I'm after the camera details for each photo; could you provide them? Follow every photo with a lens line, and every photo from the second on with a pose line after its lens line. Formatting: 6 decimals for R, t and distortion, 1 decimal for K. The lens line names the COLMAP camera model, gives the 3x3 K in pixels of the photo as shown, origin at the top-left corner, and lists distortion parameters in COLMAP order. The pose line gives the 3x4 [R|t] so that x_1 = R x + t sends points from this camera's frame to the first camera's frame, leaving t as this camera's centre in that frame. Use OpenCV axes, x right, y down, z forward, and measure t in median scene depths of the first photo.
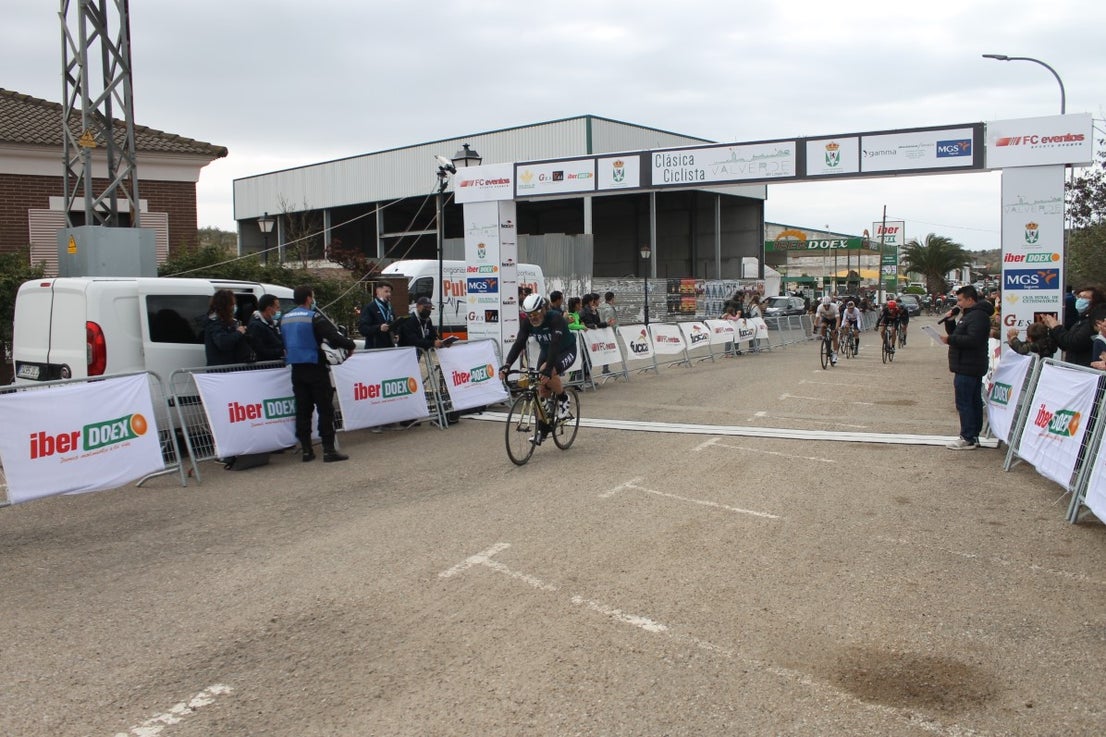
lens RADIAL K [[940.7, 0, 546.5], [0, 940.7, 375.9], [0, 0, 1]] dist [-0.163309, 0.151073]
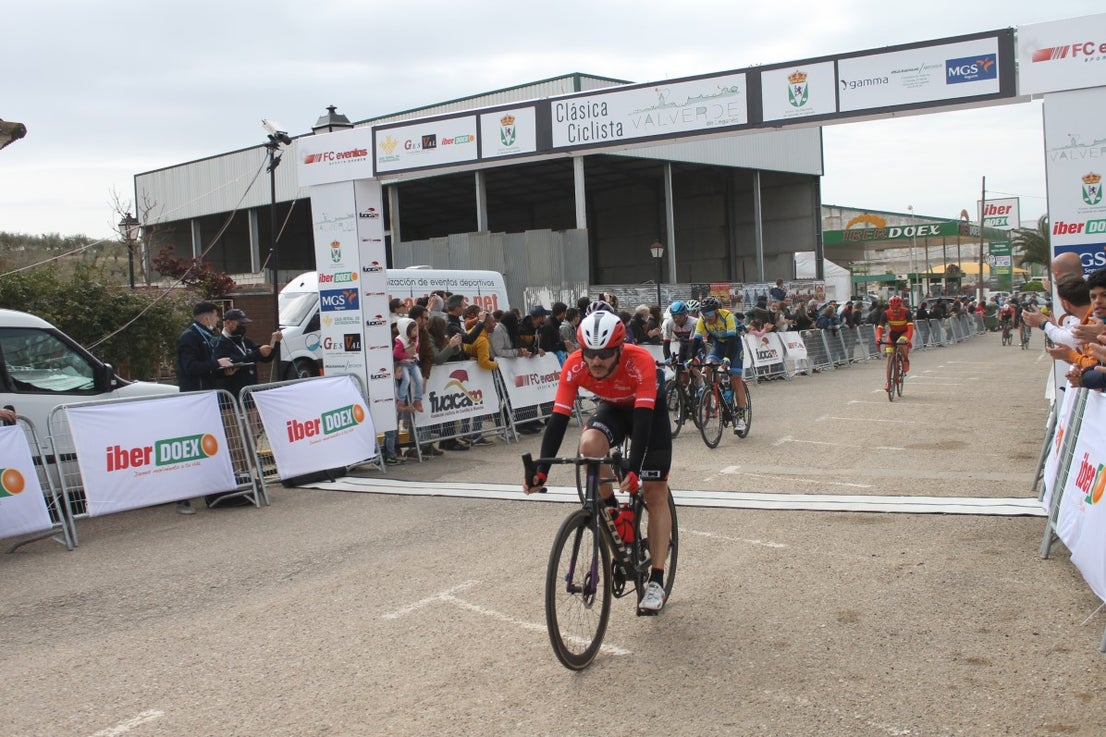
lens RADIAL K [[1195.2, 0, 550.8], [0, 1195.2, 374.0], [0, 0, 1]] dist [-0.124117, 0.168065]
pose [[0.999235, -0.033164, -0.020739, 0.120291], [0.032455, 0.998907, -0.033639, -0.005053], [0.021832, 0.032940, 0.999219, 0.109755]]
